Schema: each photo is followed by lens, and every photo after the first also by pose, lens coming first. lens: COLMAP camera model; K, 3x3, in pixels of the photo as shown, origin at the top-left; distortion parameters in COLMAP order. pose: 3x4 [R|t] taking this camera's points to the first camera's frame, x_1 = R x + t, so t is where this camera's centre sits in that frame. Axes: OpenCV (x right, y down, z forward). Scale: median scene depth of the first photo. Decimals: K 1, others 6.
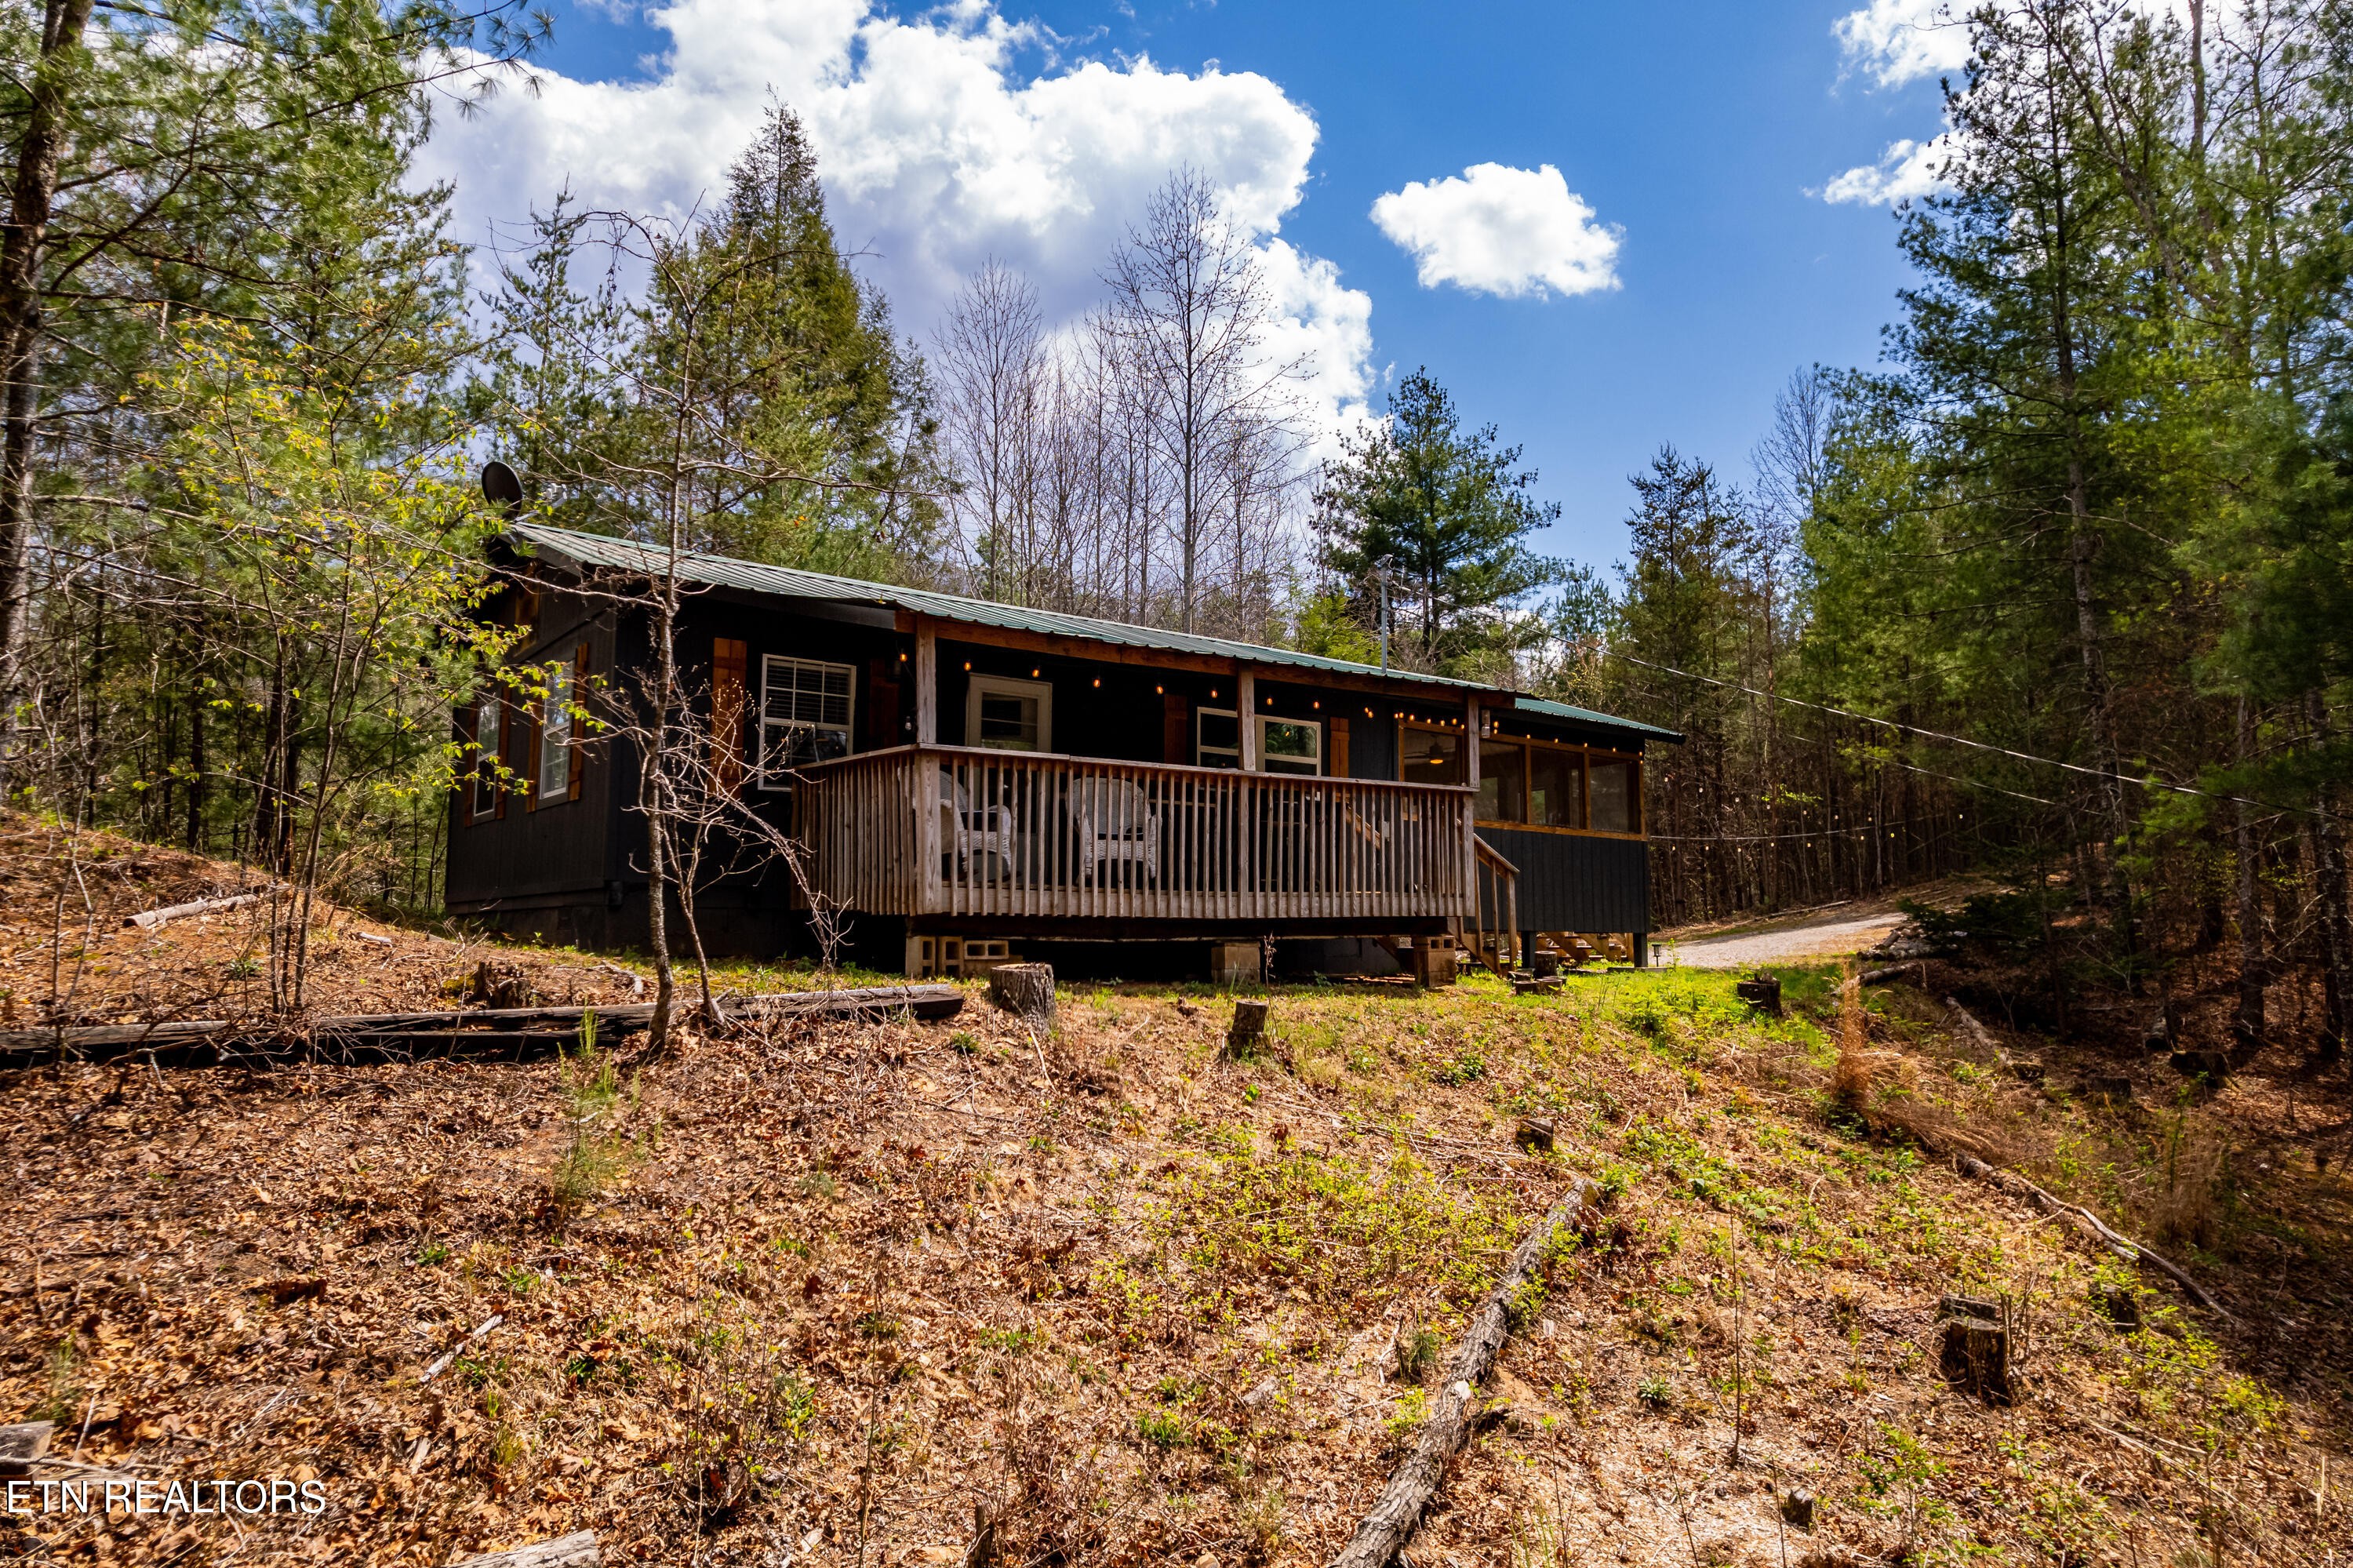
lens RADIAL K [[1519.3, 0, 1117.7], [0, 1519.3, 817.8], [0, 0, 1]] dist [-0.083420, 0.050171]
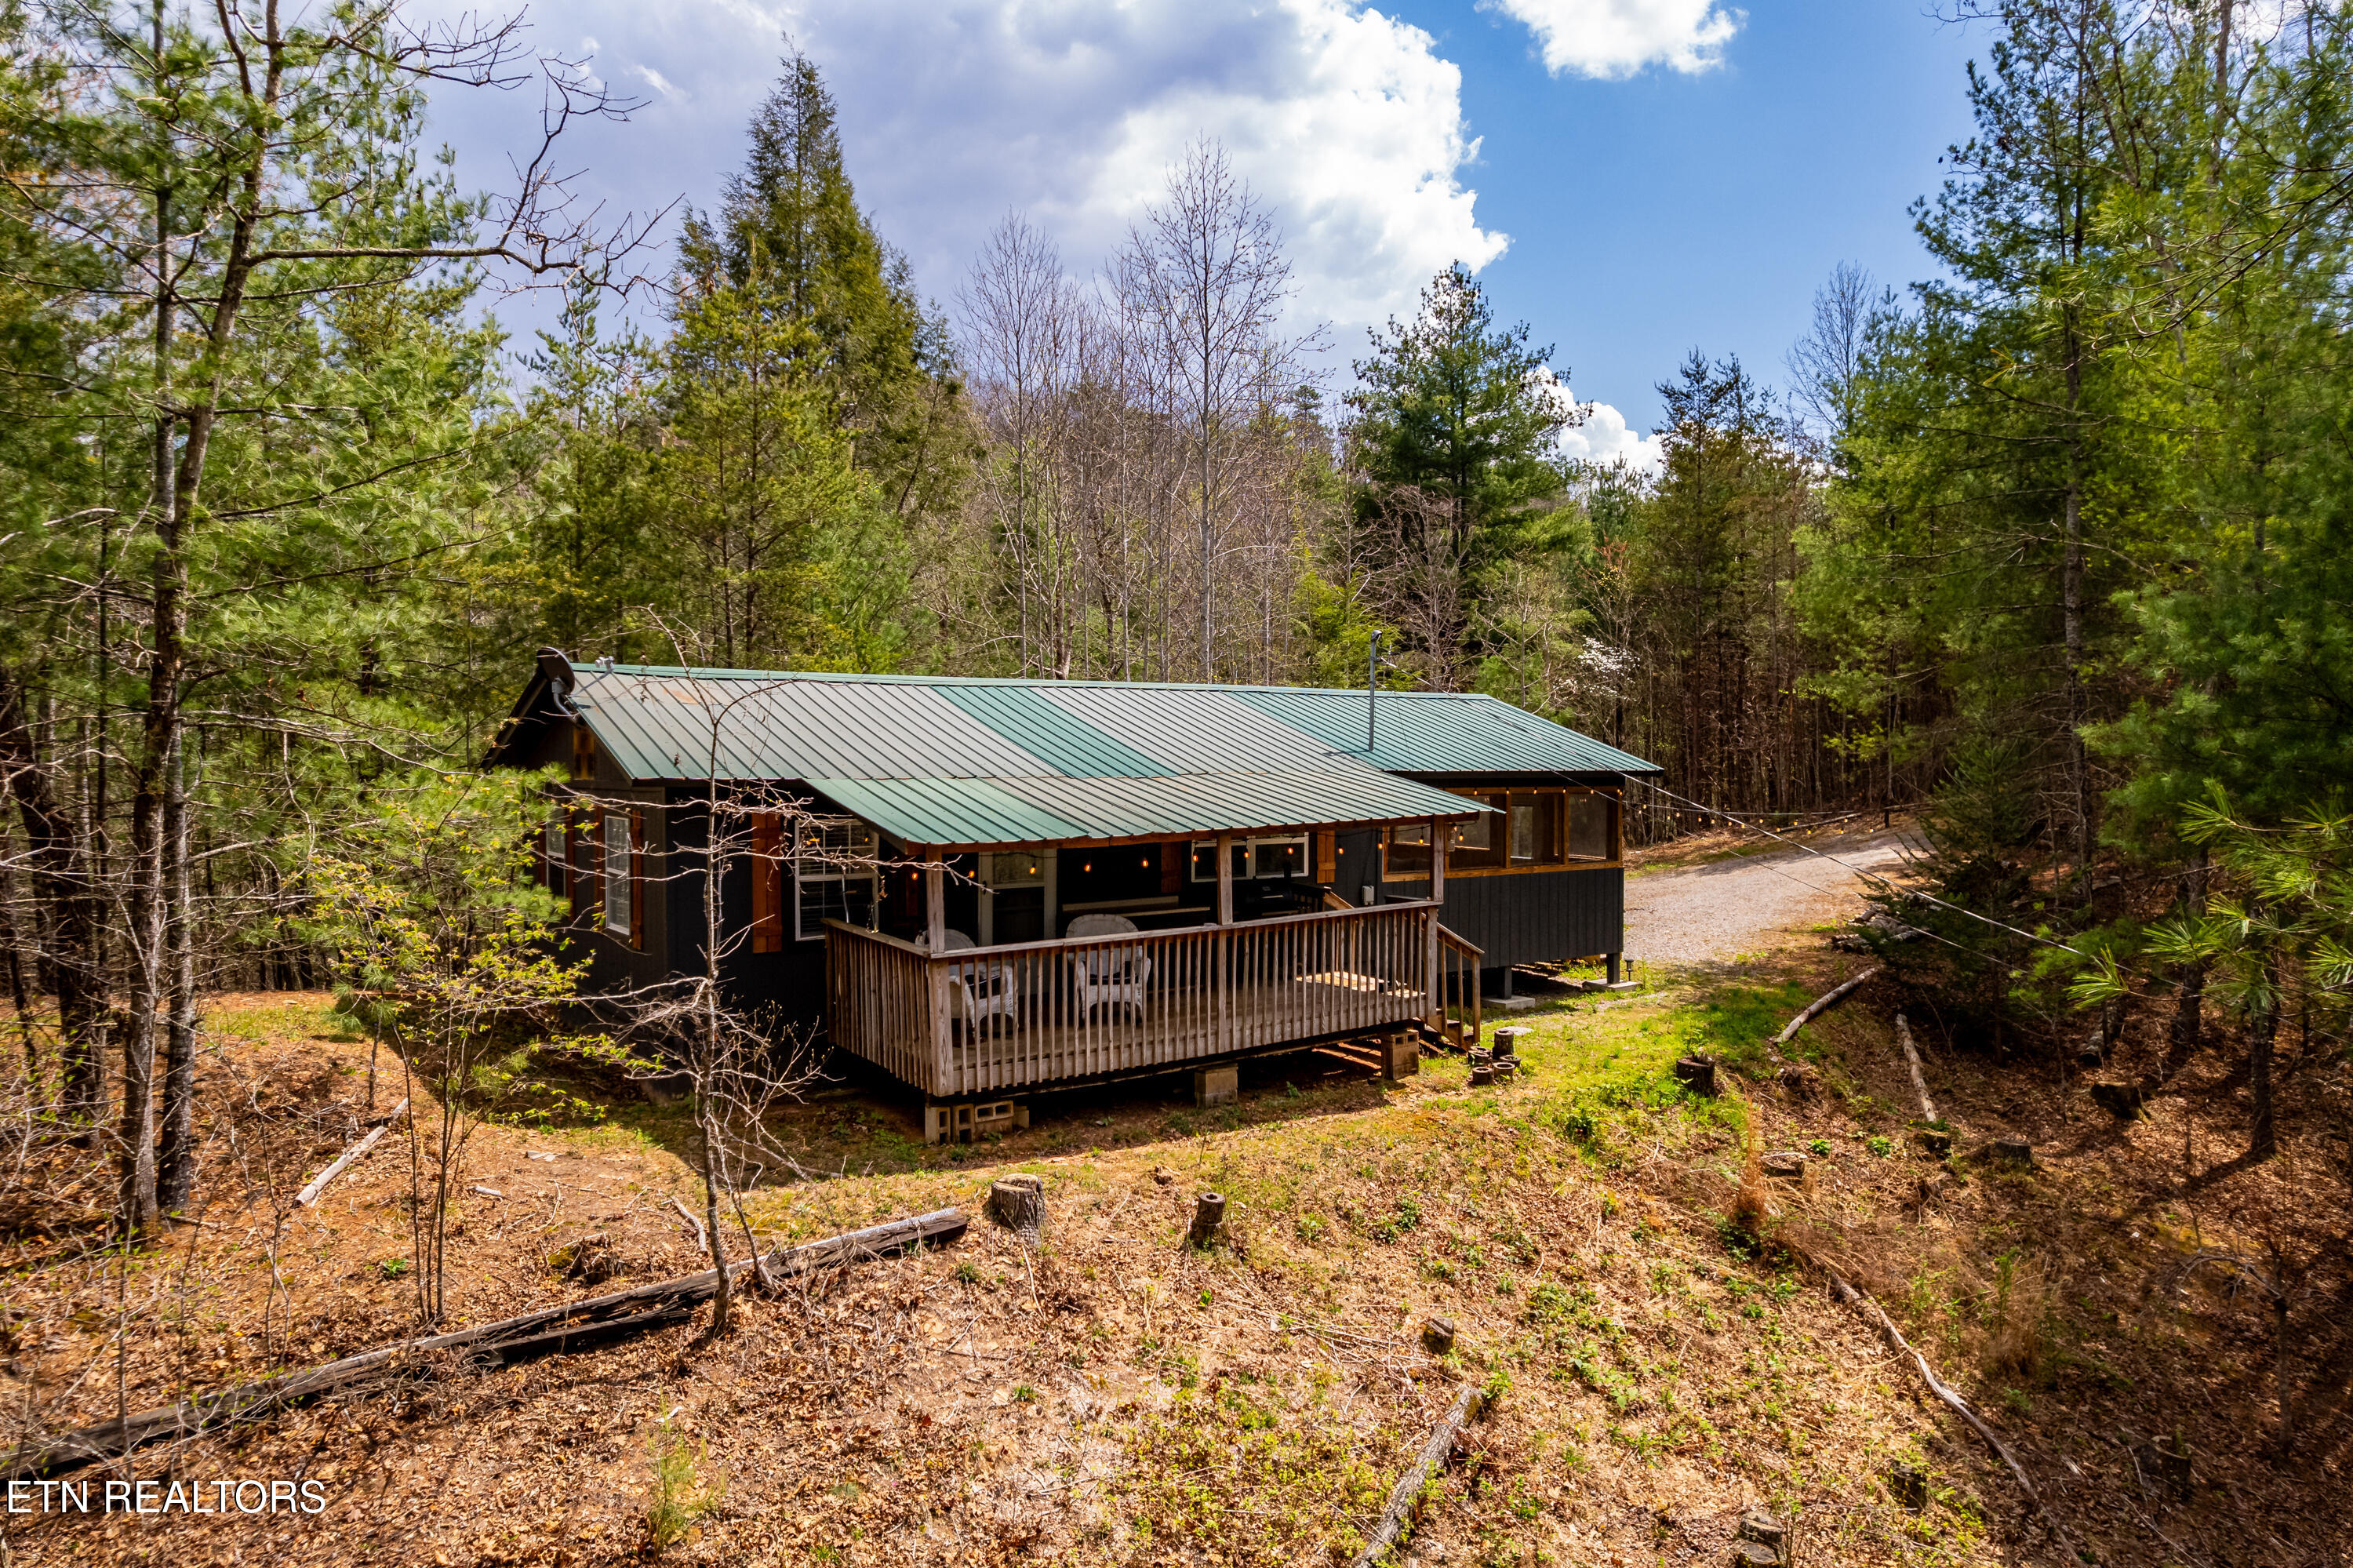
lens RADIAL K [[1519.3, 0, 1117.7], [0, 1519.3, 817.8], [0, 0, 1]] dist [-0.083420, 0.050171]
pose [[0.999385, -0.005859, -0.034580, 0.050169], [0.010591, 0.990336, 0.138286, -0.296081], [0.033435, -0.138567, 0.989788, -0.119227]]
